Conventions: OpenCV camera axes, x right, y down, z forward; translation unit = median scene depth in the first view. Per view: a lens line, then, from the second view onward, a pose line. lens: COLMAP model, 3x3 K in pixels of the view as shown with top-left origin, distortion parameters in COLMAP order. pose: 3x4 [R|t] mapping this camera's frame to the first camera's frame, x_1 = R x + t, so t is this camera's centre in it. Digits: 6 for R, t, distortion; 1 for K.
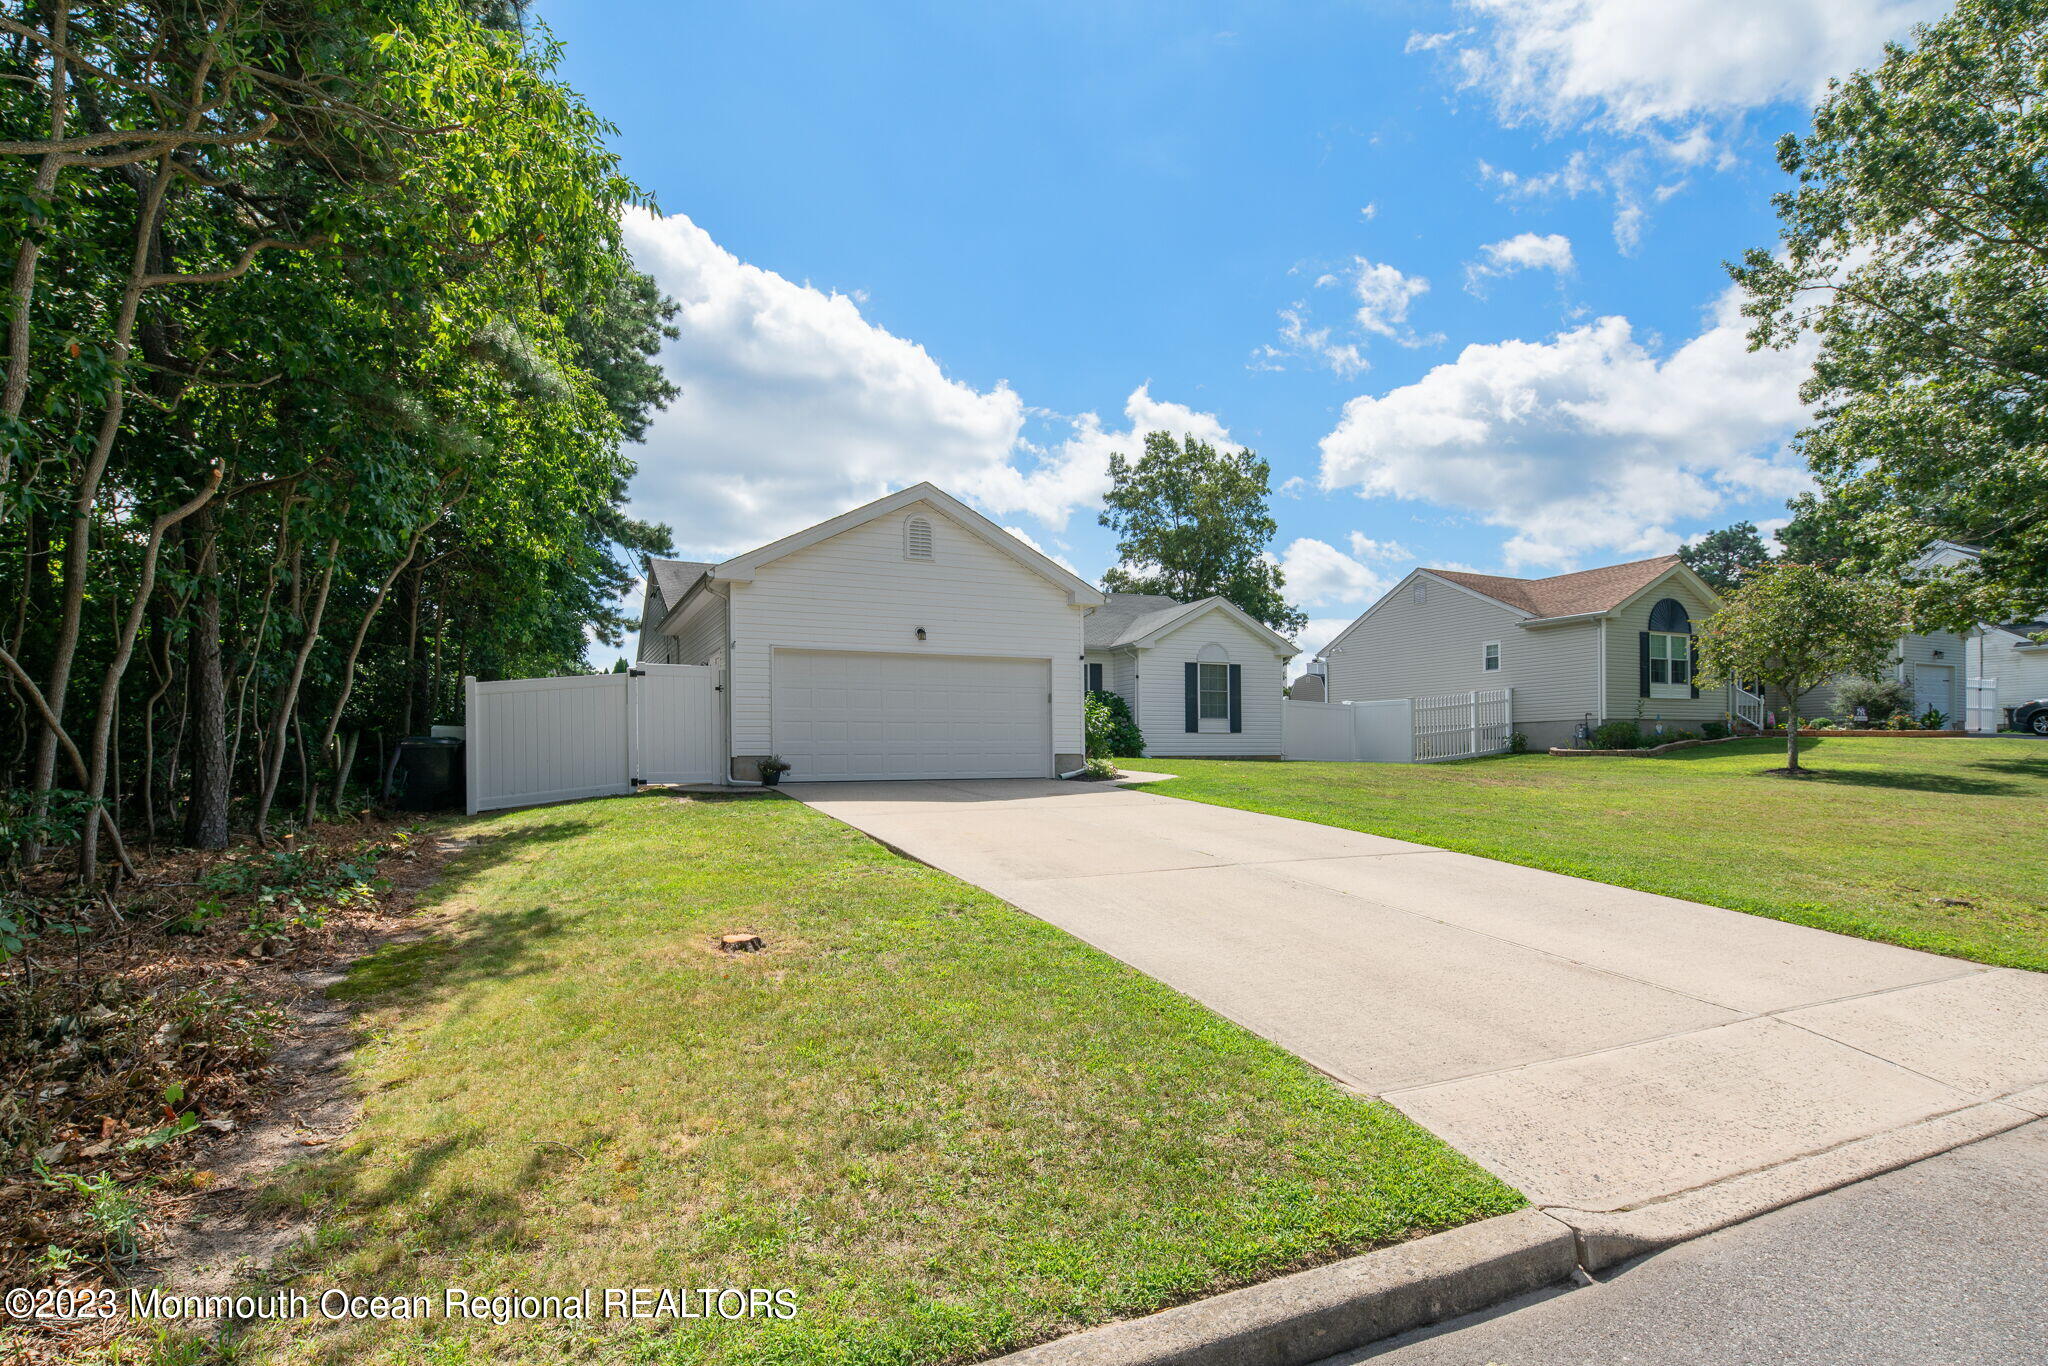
lens RADIAL K [[995.9, 0, 1018.3], [0, 995.9, 678.5], [0, 0, 1]] dist [-0.002426, 0.000185]
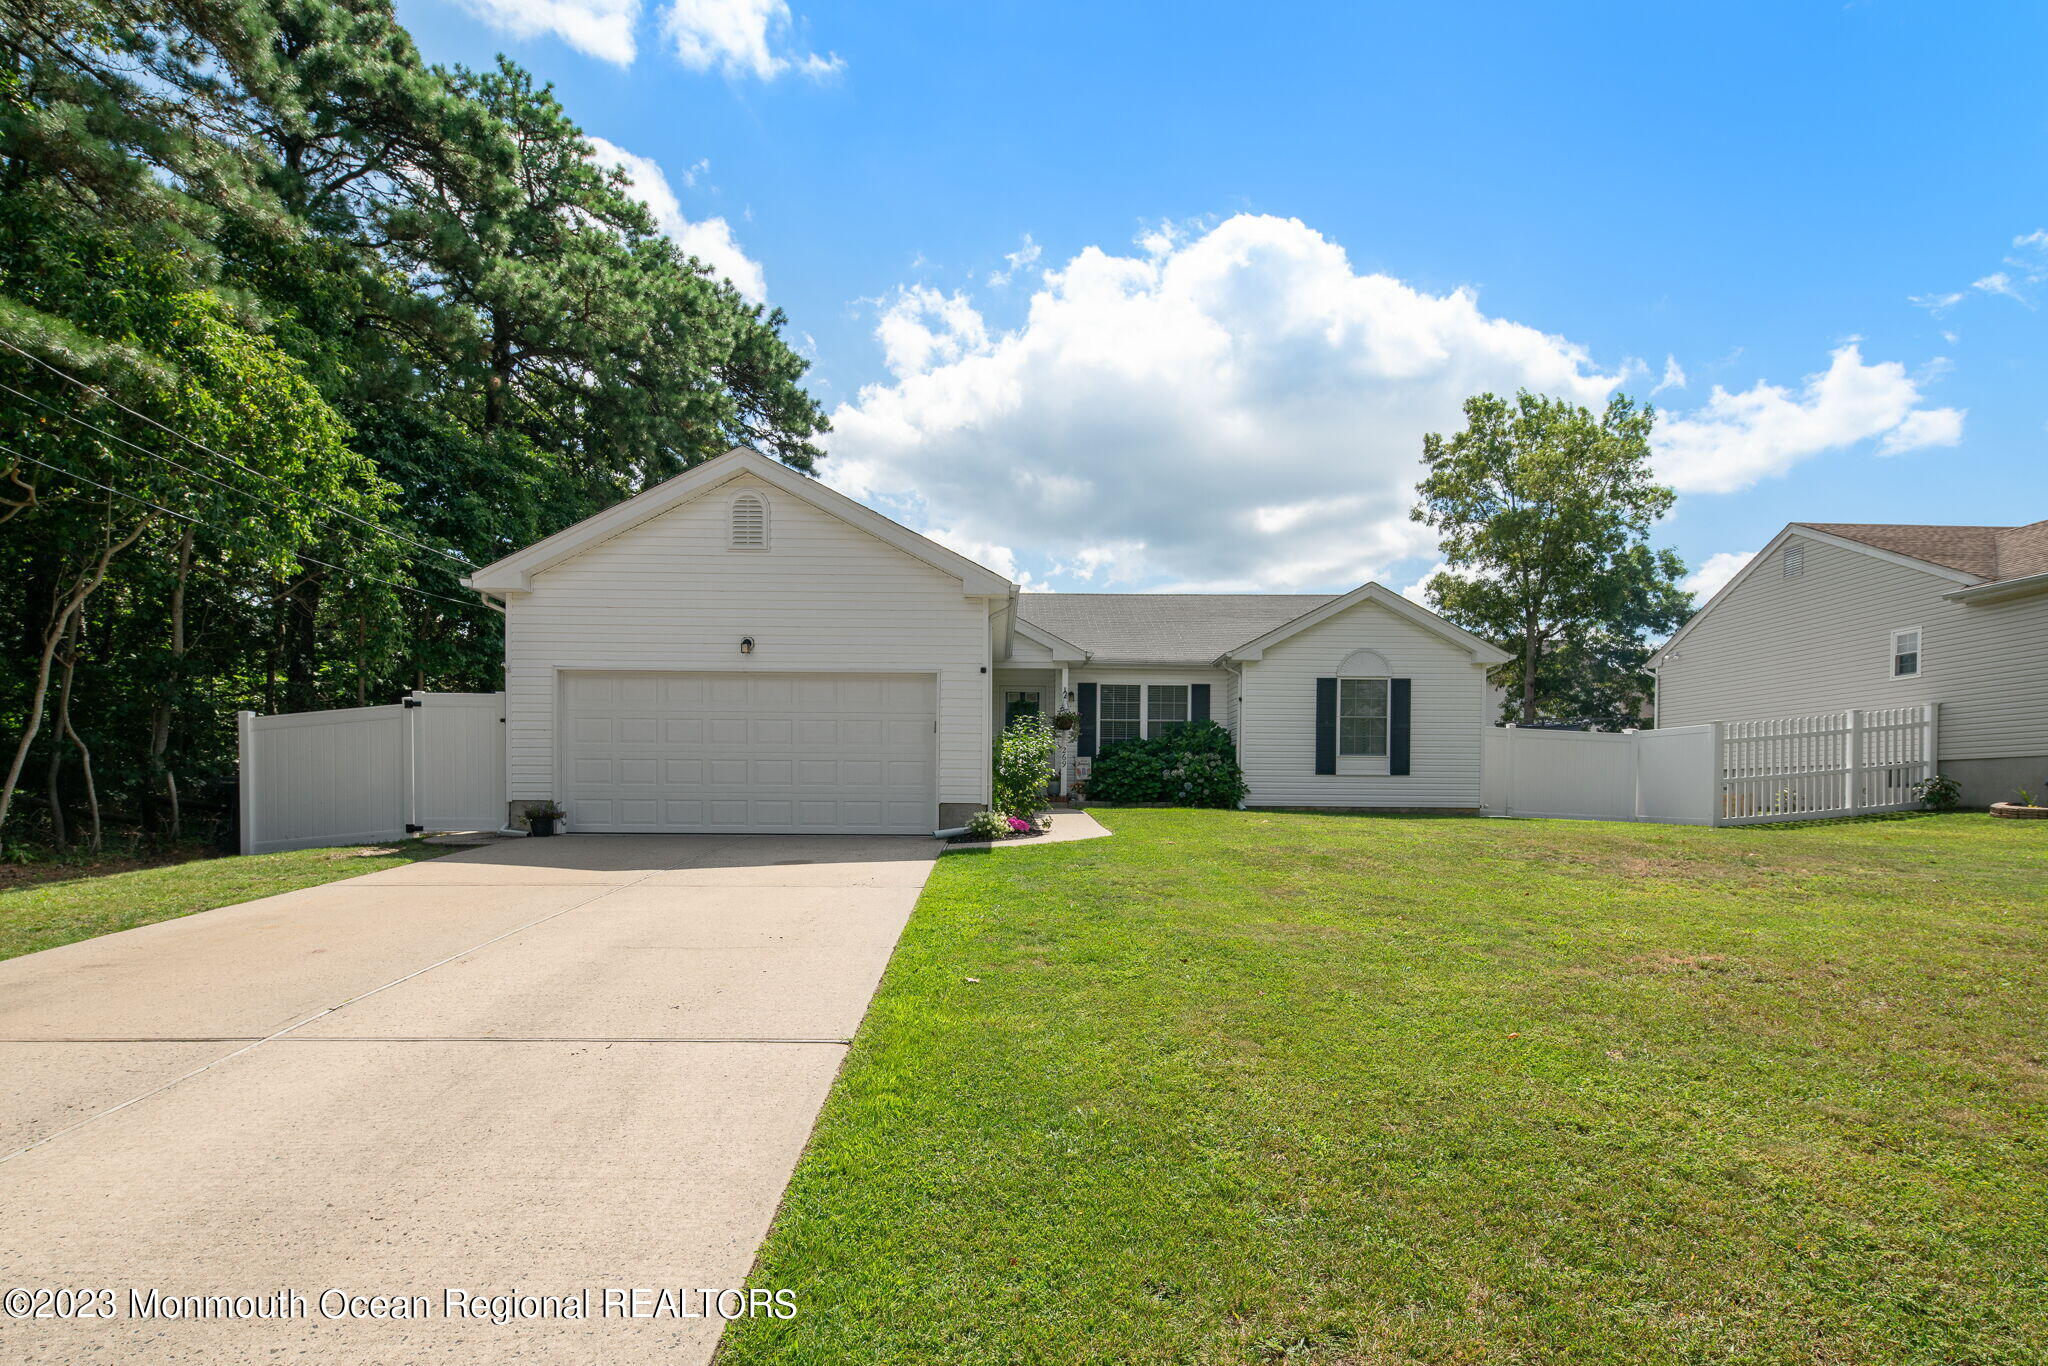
lens RADIAL K [[995.9, 0, 1019.3], [0, 995.9, 747.4], [0, 0, 1]] dist [-0.002426, 0.000185]
pose [[0.910662, -0.008989, -0.413055, 0.264952], [0.019673, 0.999573, 0.021621, 0.014147], [0.412684, -0.027816, 0.910450, 0.249039]]
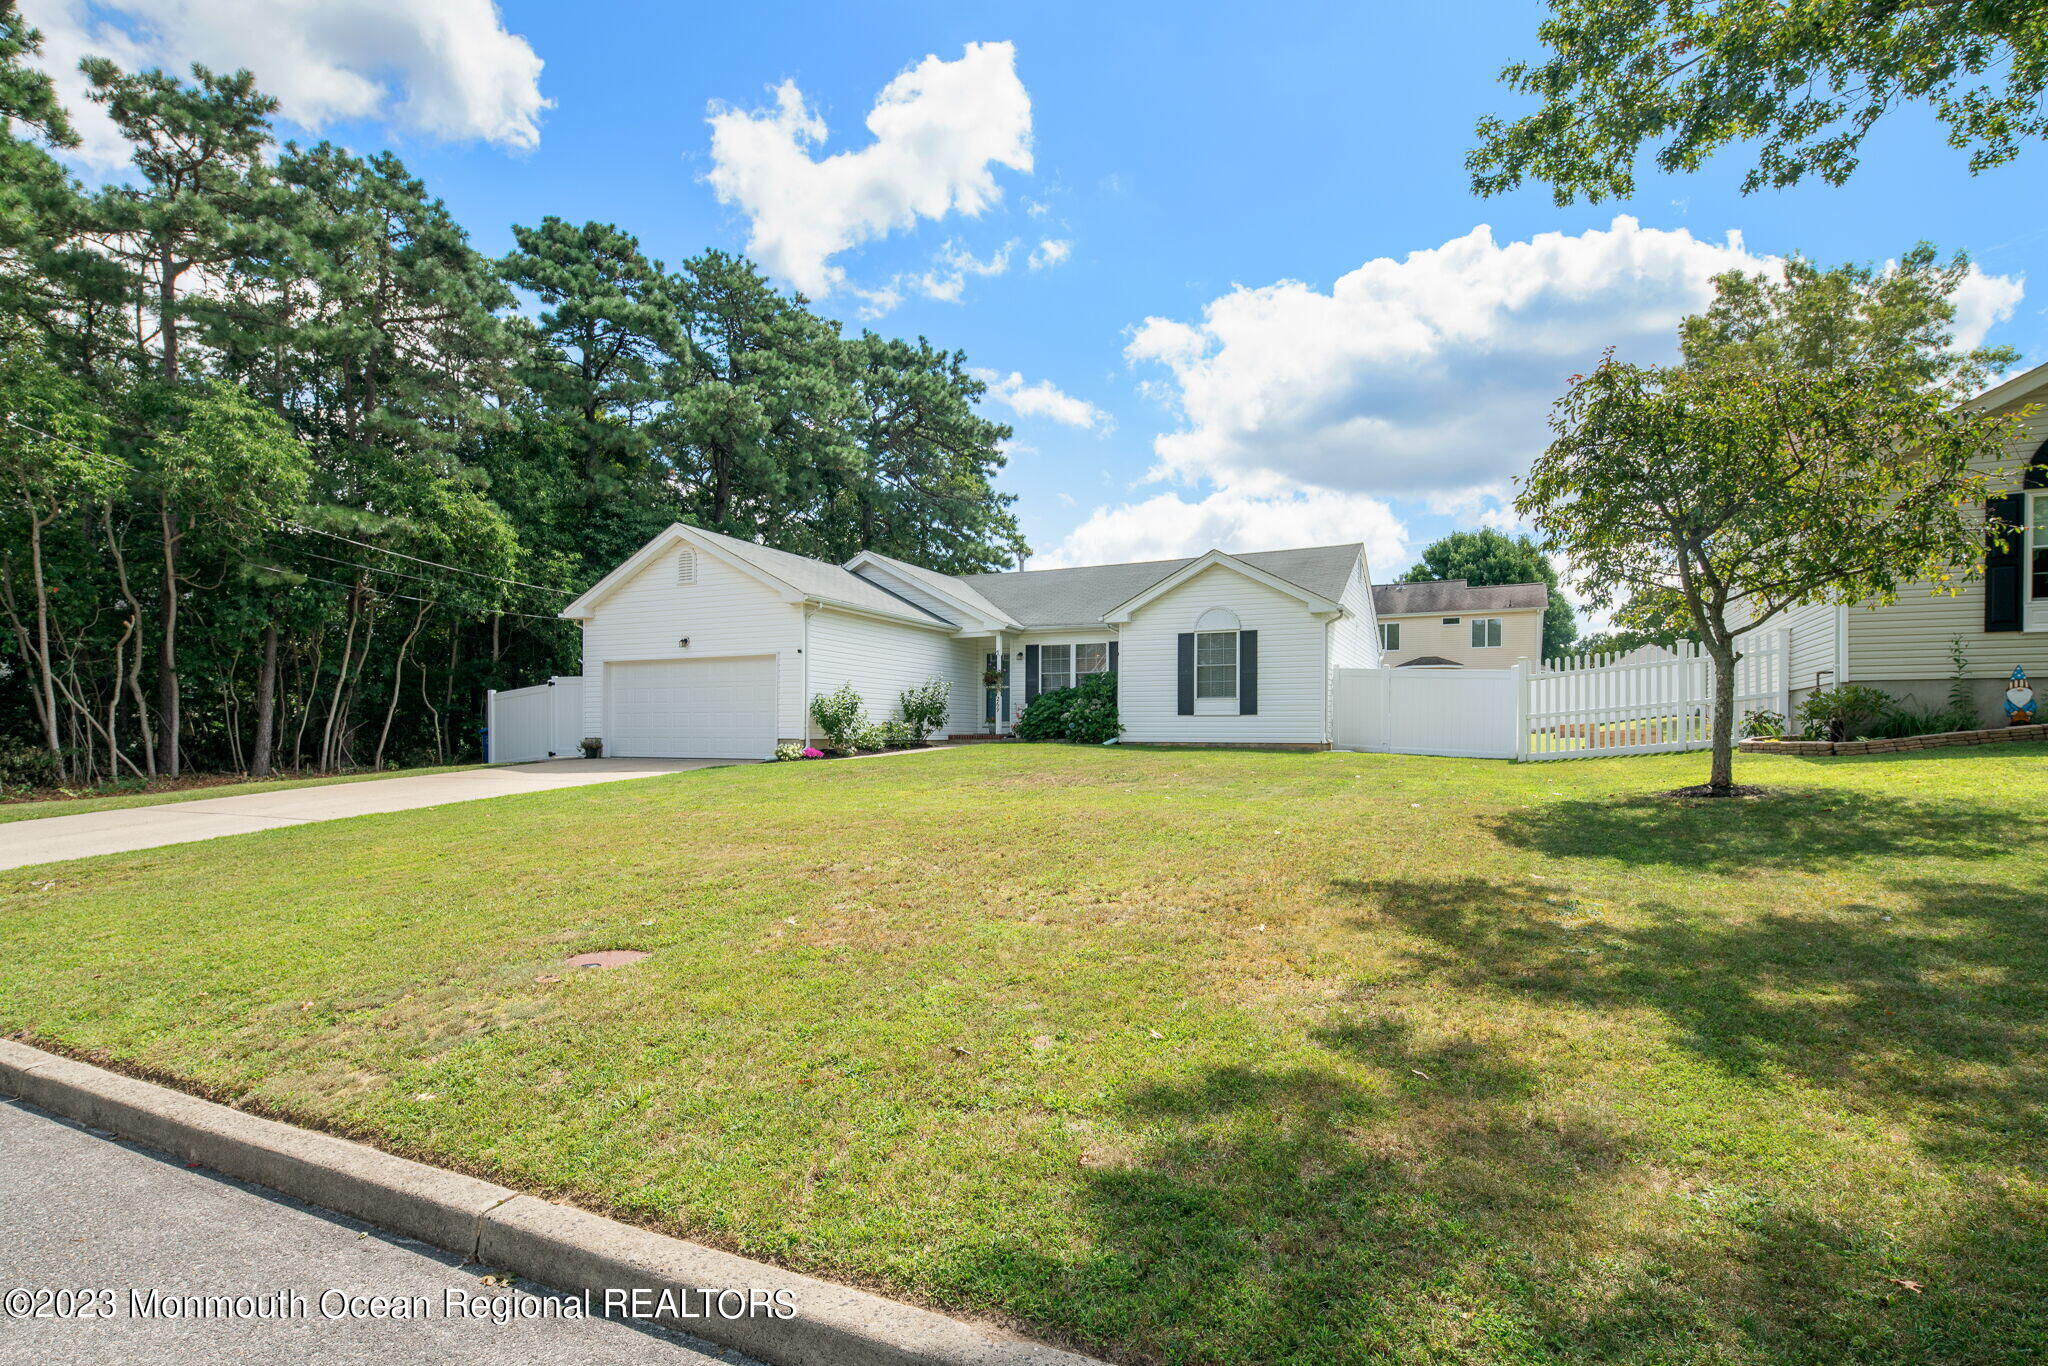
lens RADIAL K [[995.9, 0, 1020.4], [0, 995.9, 660.7], [0, 0, 1]] dist [-0.002426, 0.000185]
pose [[0.631489, -0.050104, -0.773765, 0.733645], [0.053260, 0.998356, -0.021180, 0.018015], [0.773554, -0.027836, 0.633119, 0.344015]]
